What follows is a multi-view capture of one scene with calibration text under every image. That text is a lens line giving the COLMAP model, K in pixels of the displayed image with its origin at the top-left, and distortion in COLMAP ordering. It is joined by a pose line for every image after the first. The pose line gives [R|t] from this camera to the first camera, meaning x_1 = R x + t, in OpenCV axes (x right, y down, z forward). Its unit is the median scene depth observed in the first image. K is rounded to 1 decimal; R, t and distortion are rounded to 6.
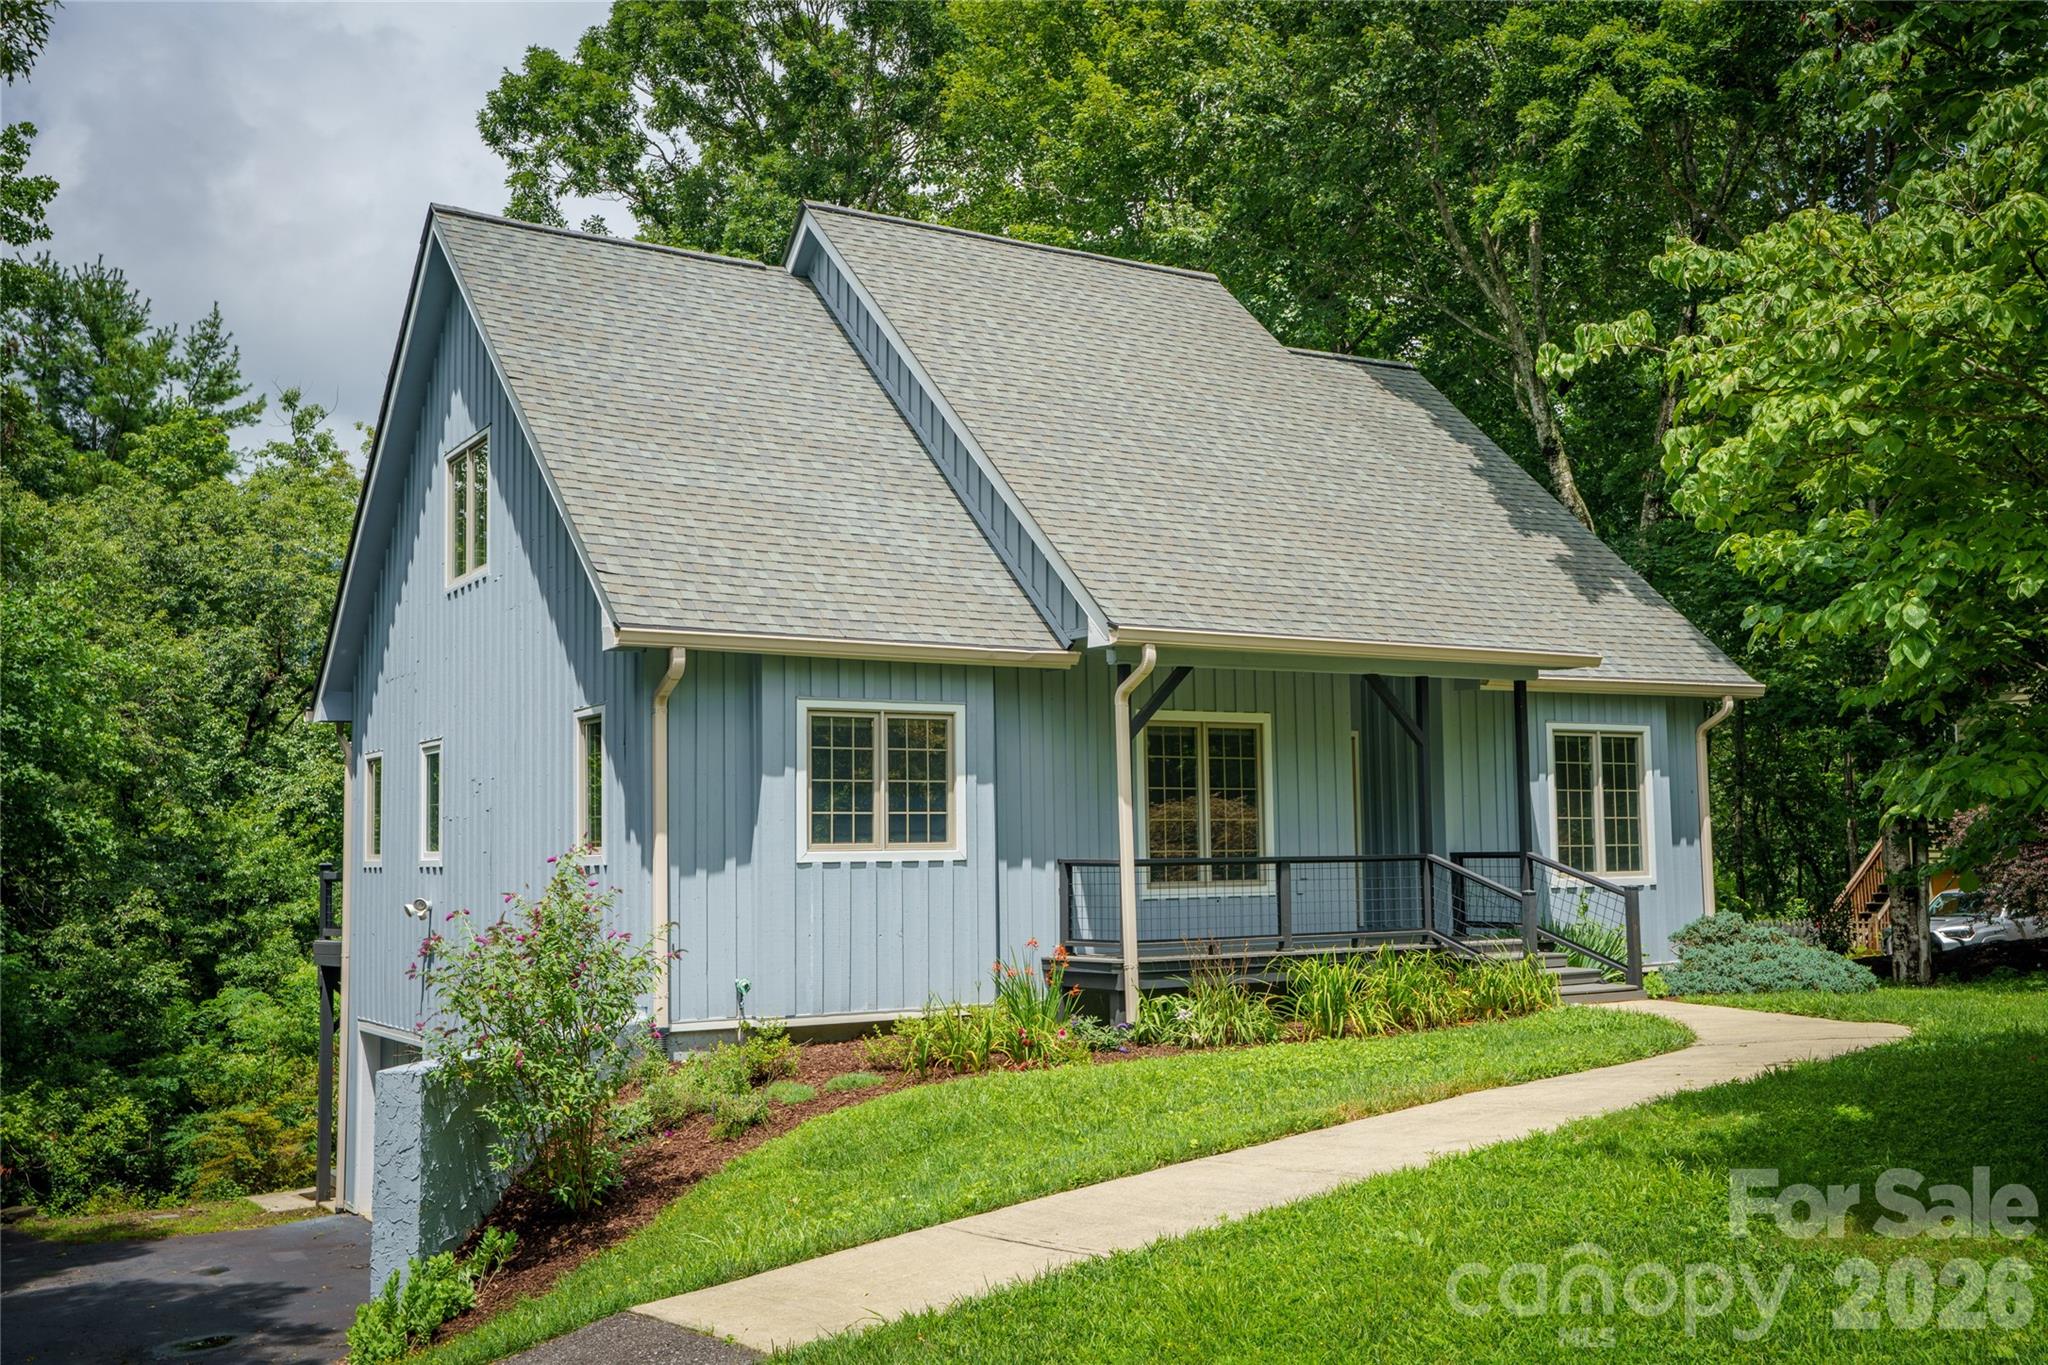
lens RADIAL K [[2048.7, 0, 1023.6], [0, 2048.7, 740.2], [0, 0, 1]] dist [0.101035, -0.000518]
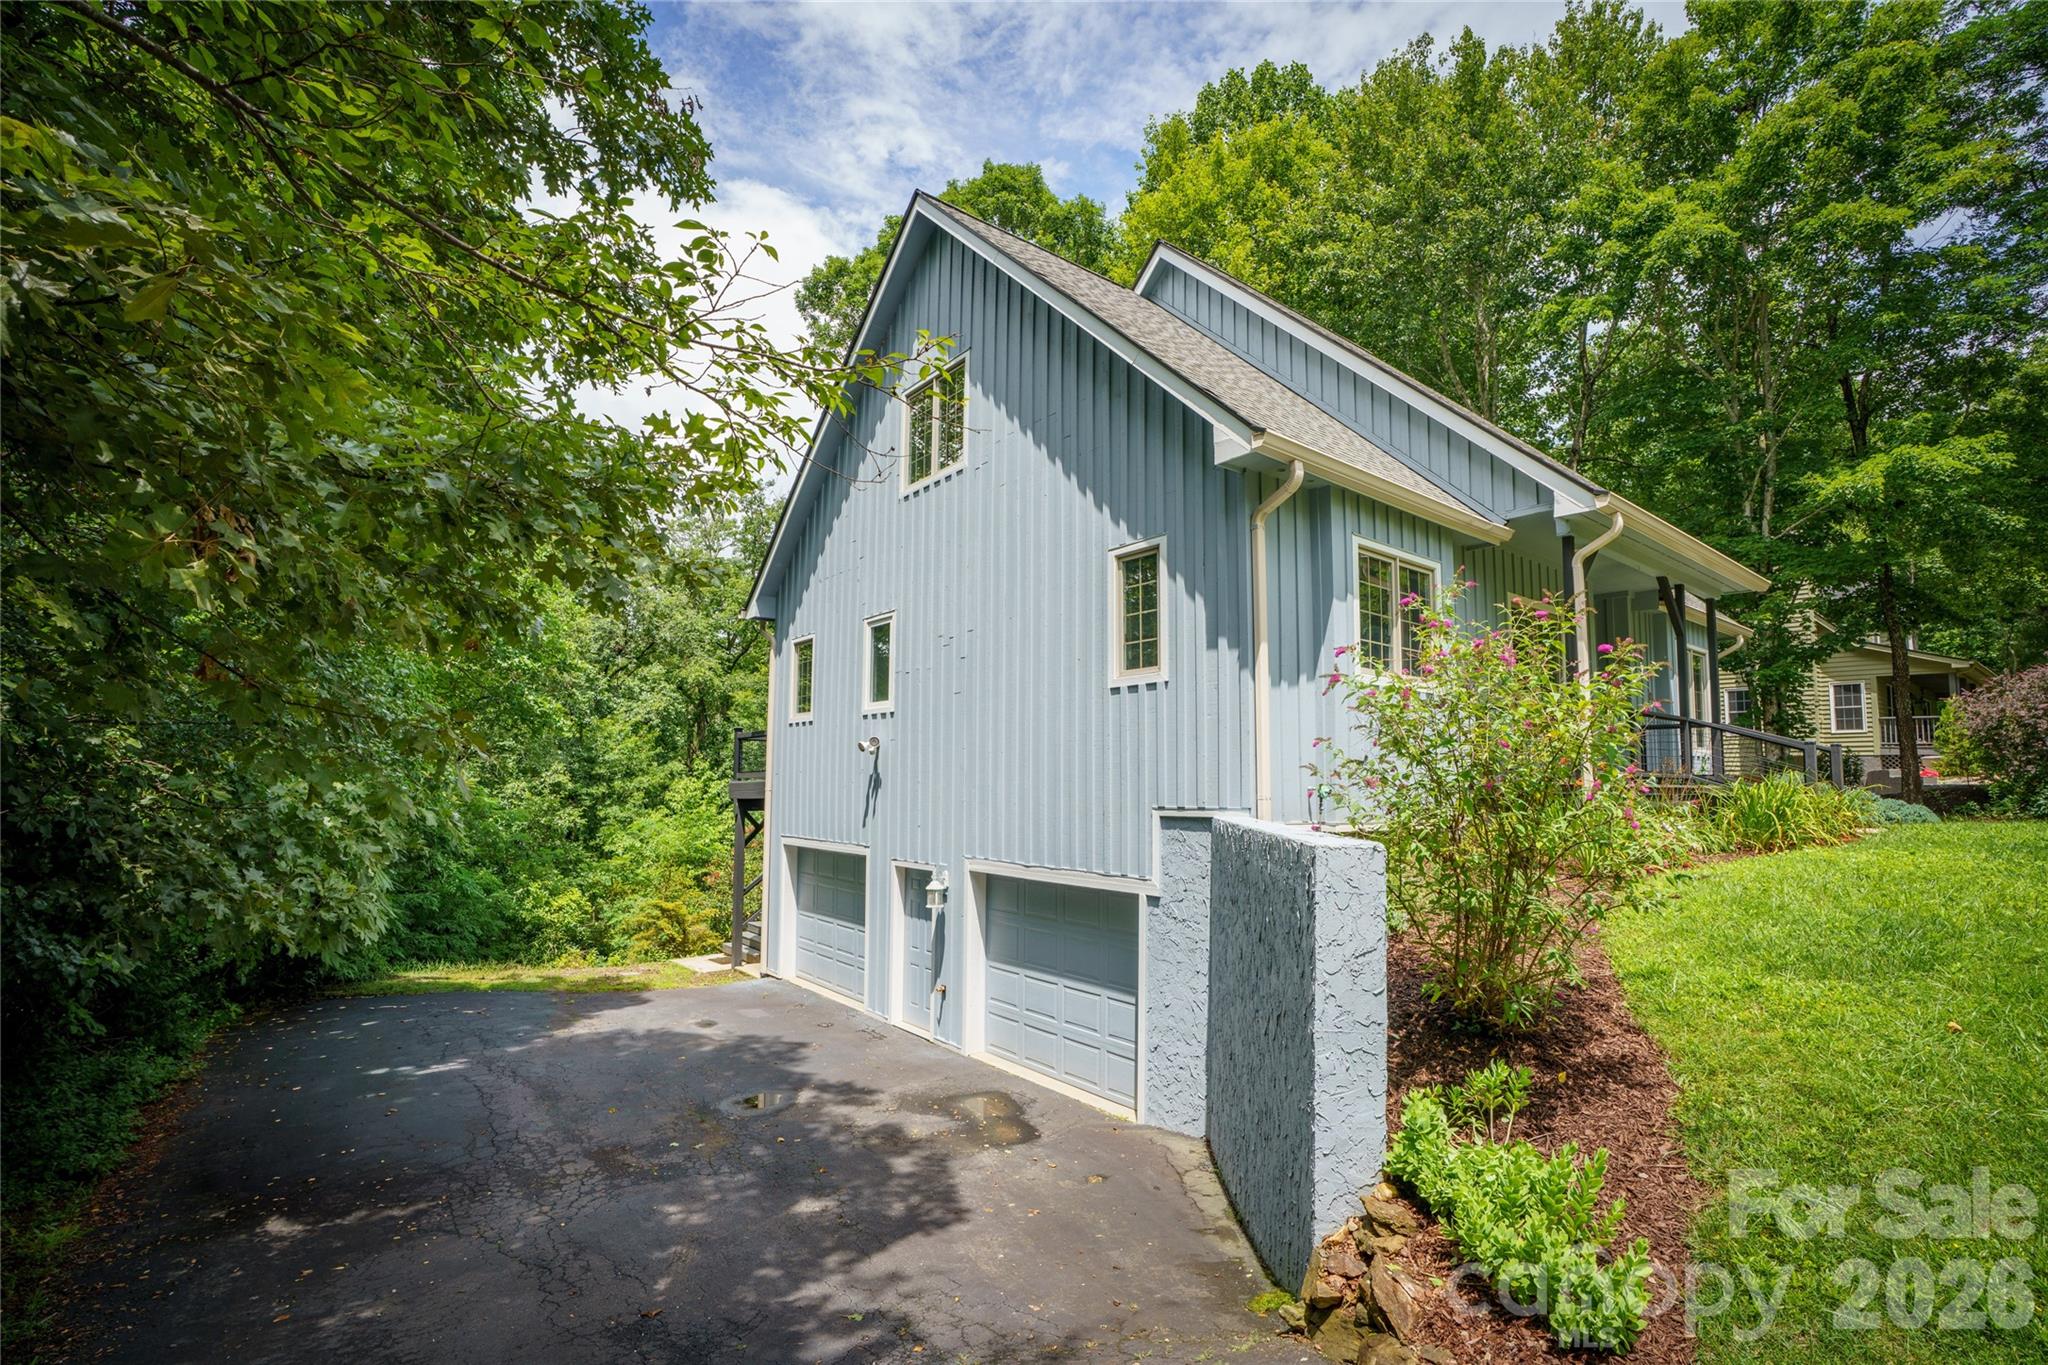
lens RADIAL K [[932.0, 0, 1023.0], [0, 932.0, 750.1], [0, 0, 1]] dist [-0.065563, -0.000118]
pose [[0.990502, 0.028817, 0.134443, -0.246215], [-0.030246, 0.999505, 0.008598, 0.068218], [-0.134129, -0.012583, 0.990884, 0.377614]]
